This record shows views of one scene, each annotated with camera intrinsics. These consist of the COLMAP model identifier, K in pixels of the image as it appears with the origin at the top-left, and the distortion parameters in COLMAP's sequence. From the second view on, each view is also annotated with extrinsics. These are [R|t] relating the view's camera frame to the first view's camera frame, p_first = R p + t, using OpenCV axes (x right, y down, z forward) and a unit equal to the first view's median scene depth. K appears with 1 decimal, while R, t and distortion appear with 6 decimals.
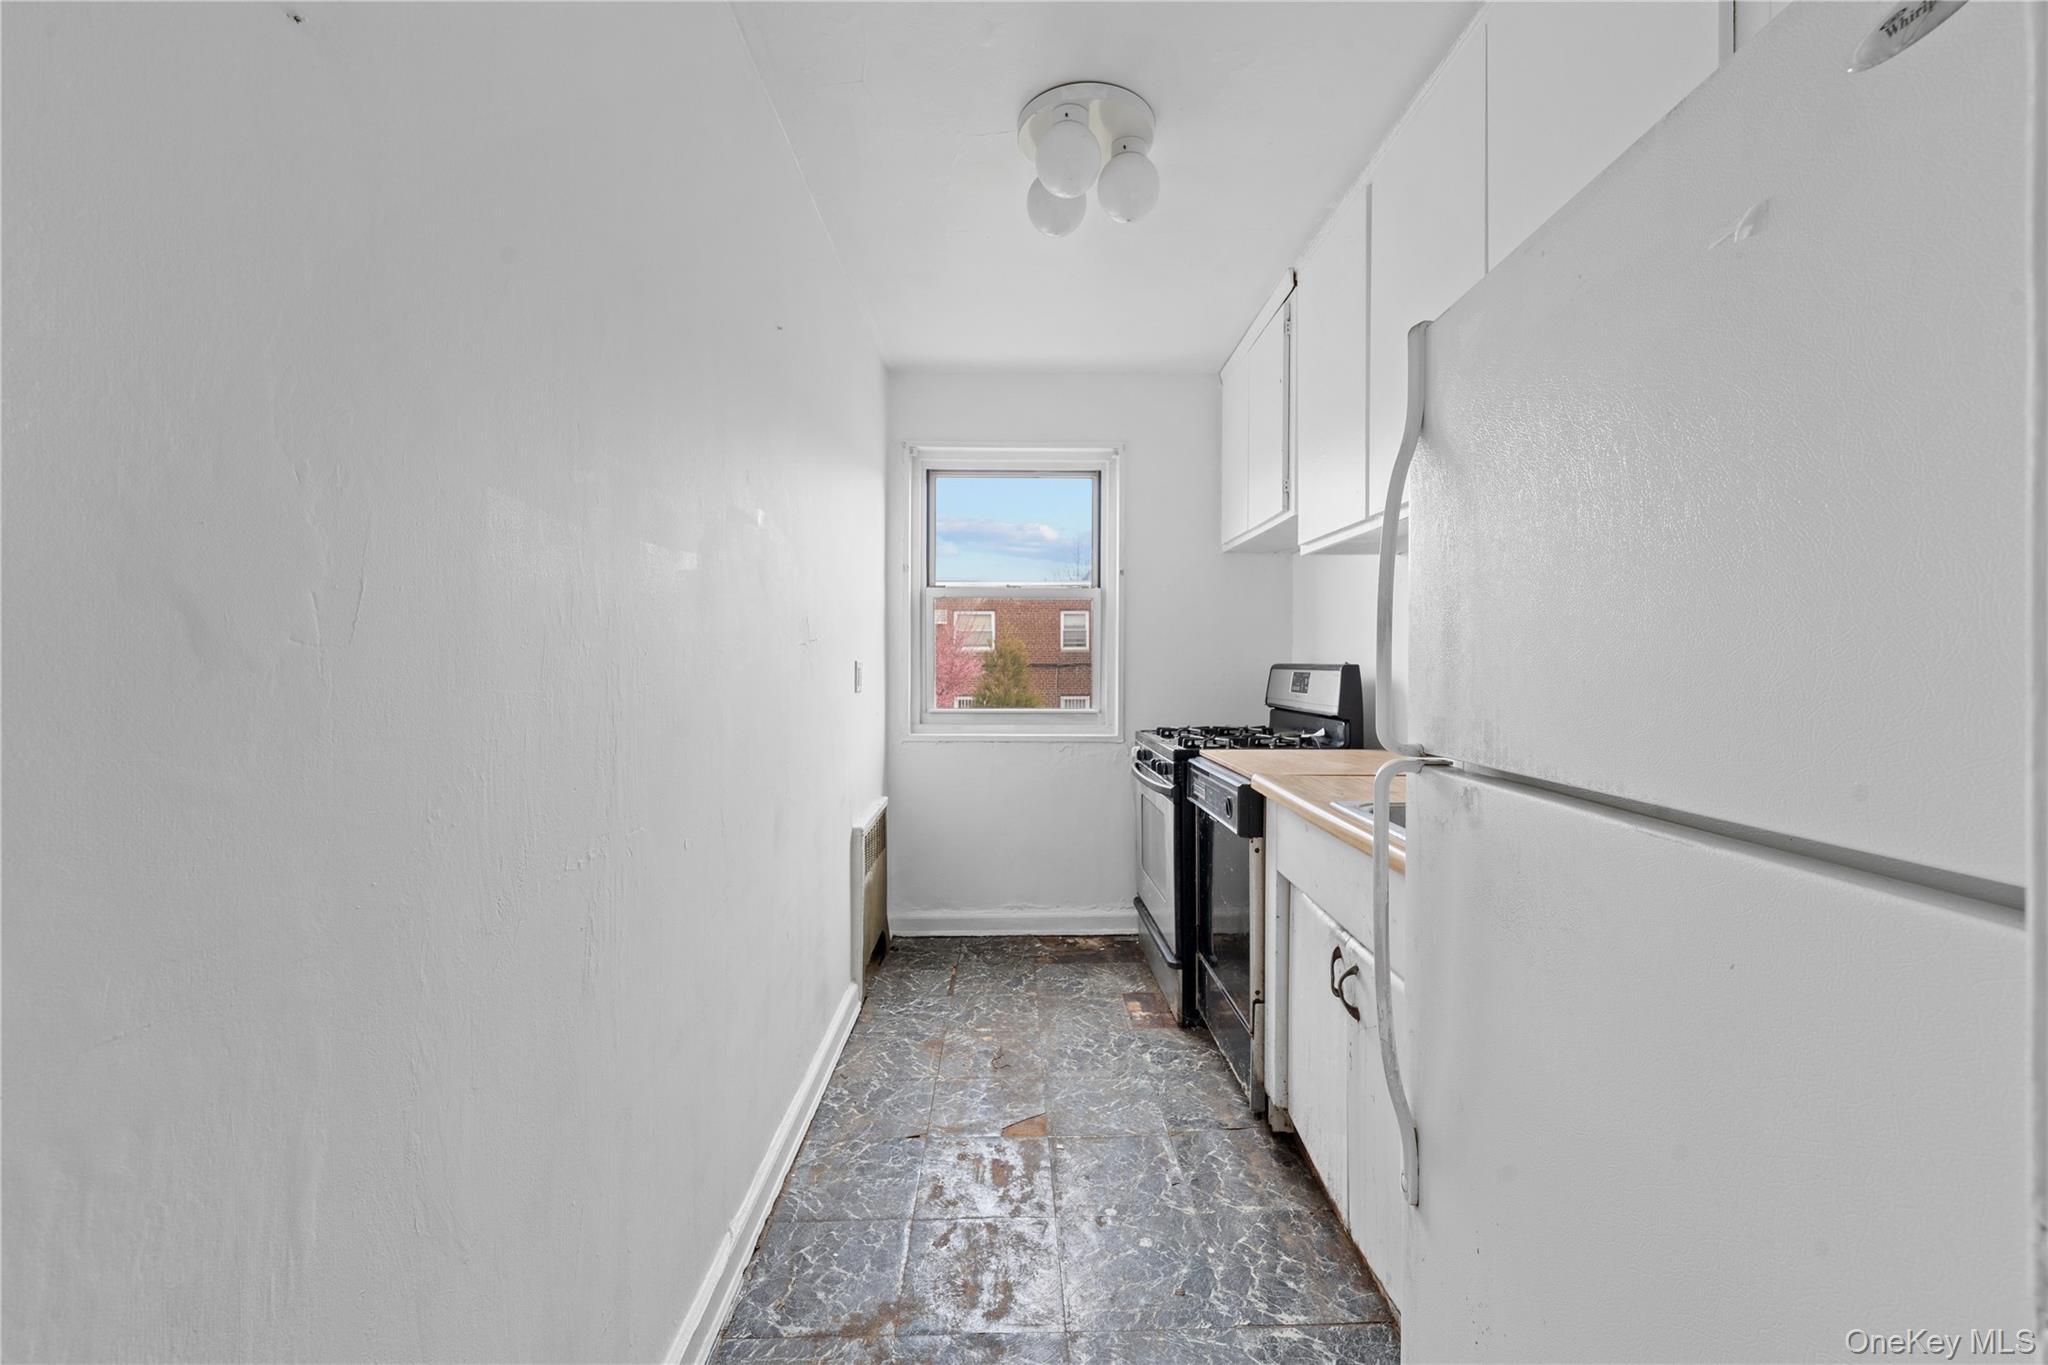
lens RADIAL K [[828.1, 0, 1018.2], [0, 828.1, 680.1], [0, 0, 1]] dist [0.000945, 0.000041]
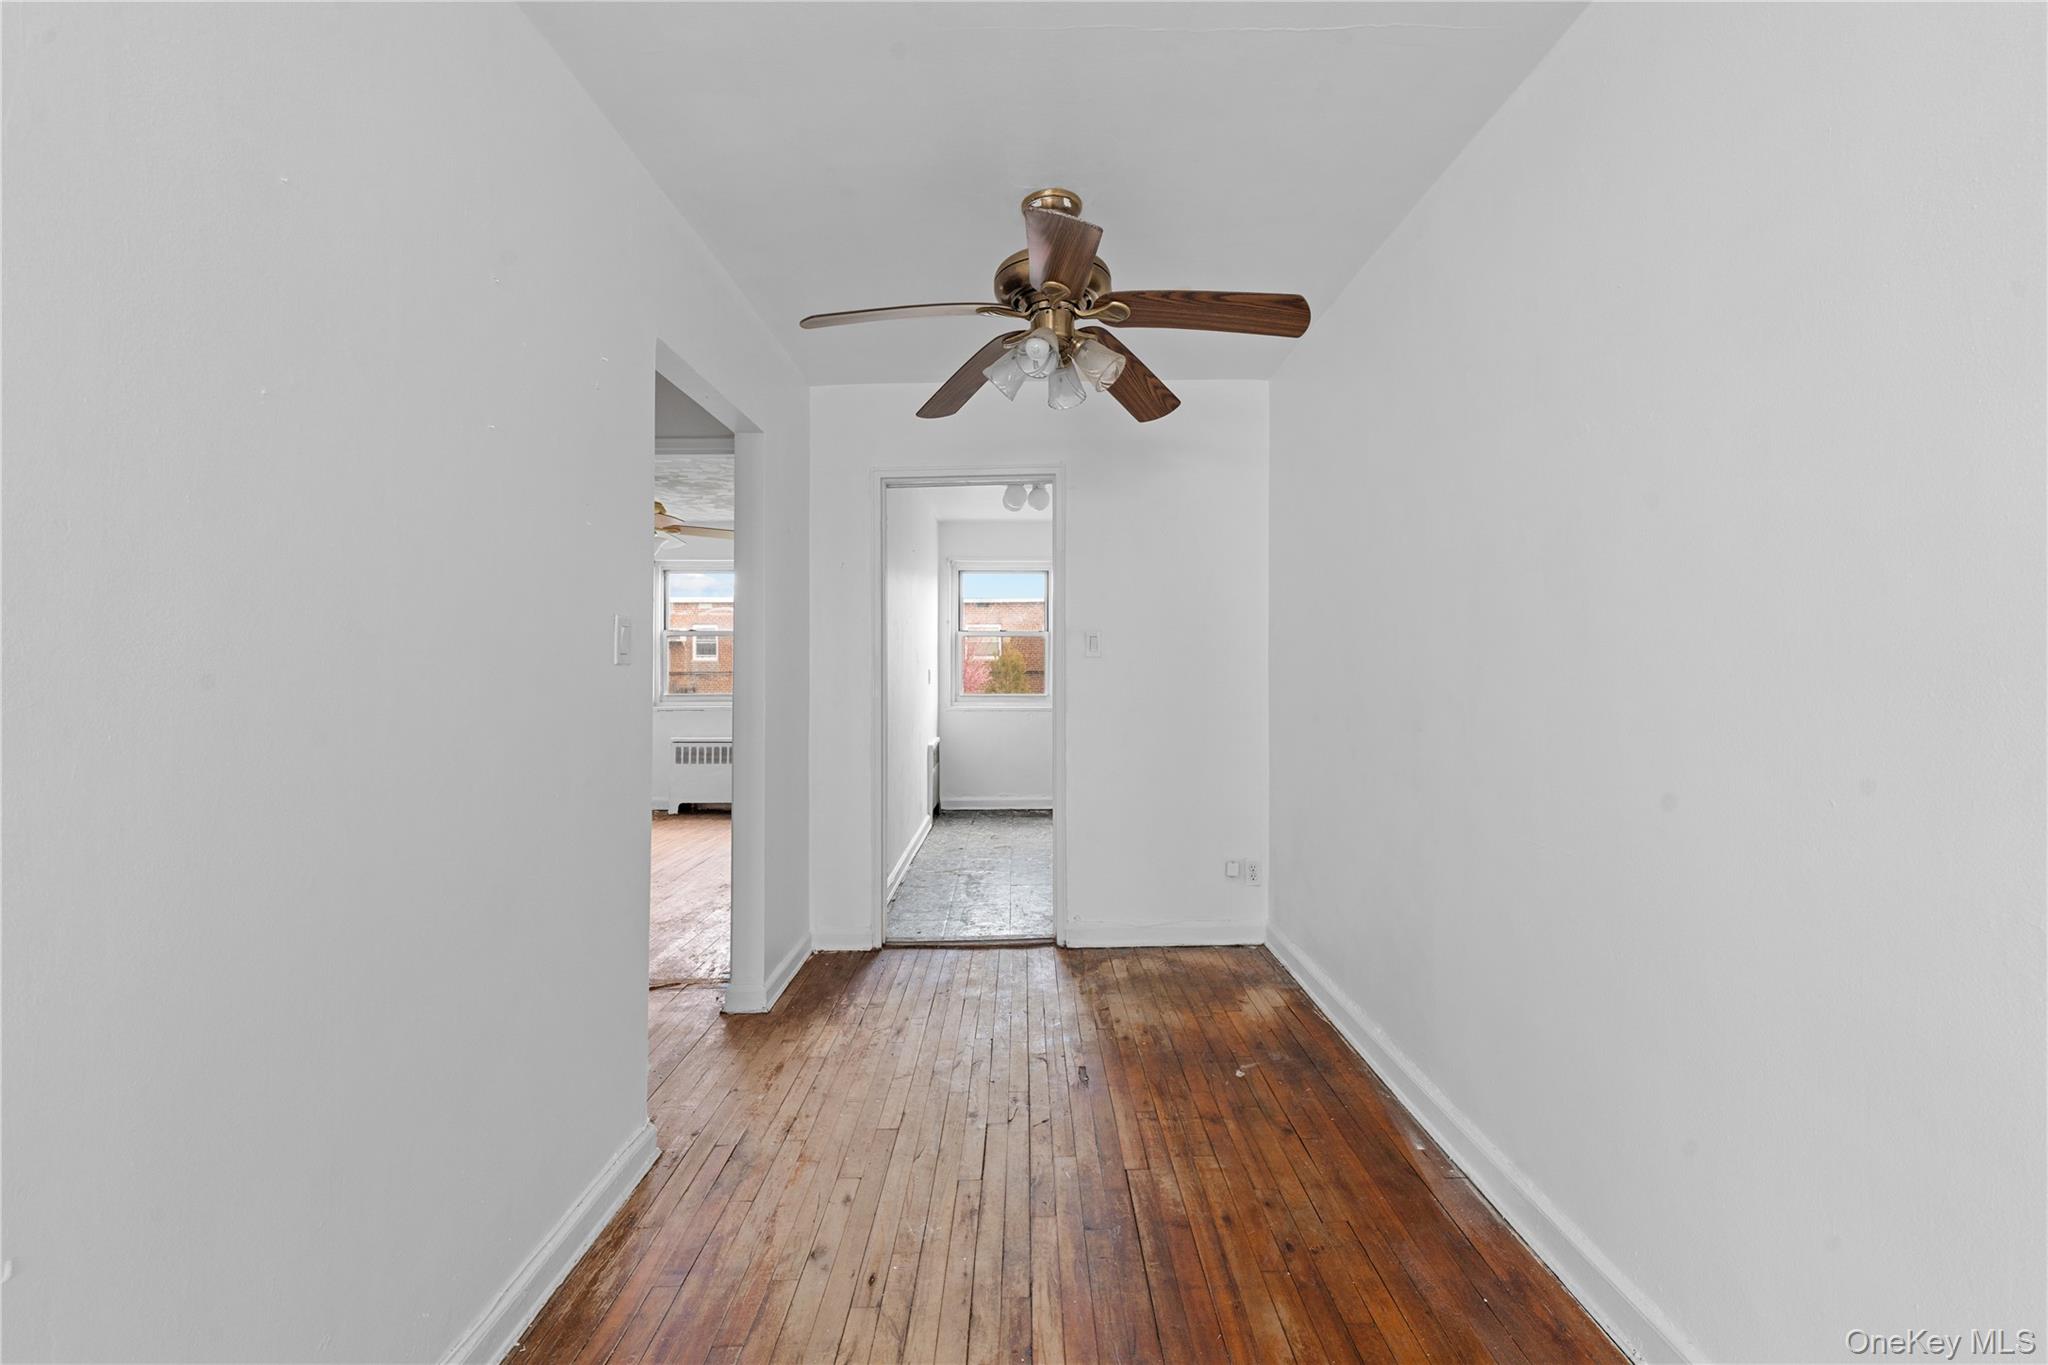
lens RADIAL K [[830.3, 0, 1028.7], [0, 830.3, 670.0], [0, 0, 1]] dist [0.002763, -0.000759]
pose [[0.999995, -0.000896, 0.002891, 0.049975], [0.000956, 0.999787, -0.020617, 0.018439], [-0.002872, 0.020619, 0.999783, -0.972422]]
